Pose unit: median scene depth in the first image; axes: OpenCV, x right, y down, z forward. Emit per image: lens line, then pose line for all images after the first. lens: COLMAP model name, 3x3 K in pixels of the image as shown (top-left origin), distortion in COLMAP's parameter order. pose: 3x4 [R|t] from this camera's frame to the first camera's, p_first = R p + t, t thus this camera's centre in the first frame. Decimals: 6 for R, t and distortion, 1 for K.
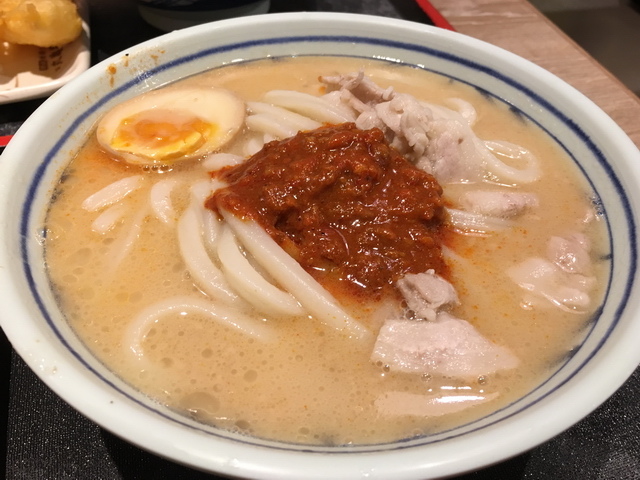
lens RADIAL K [[598.1, 0, 320.7], [0, 598.1, 244.0], [0, 0, 1]] dist [0.058893, 0.000000]
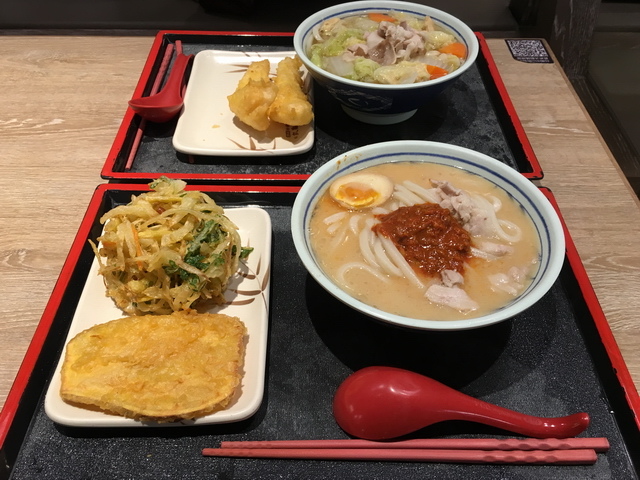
lens RADIAL K [[598.1, 0, 322.8], [0, 598.1, 244.5], [0, 0, 1]] dist [0.058893, 0.000000]
pose [[0.966136, 0.171210, -0.193052, 0.098217], [-0.174603, 0.984639, -0.000568, 0.033023], [0.189990, 0.034256, 0.981188, -1.401887]]
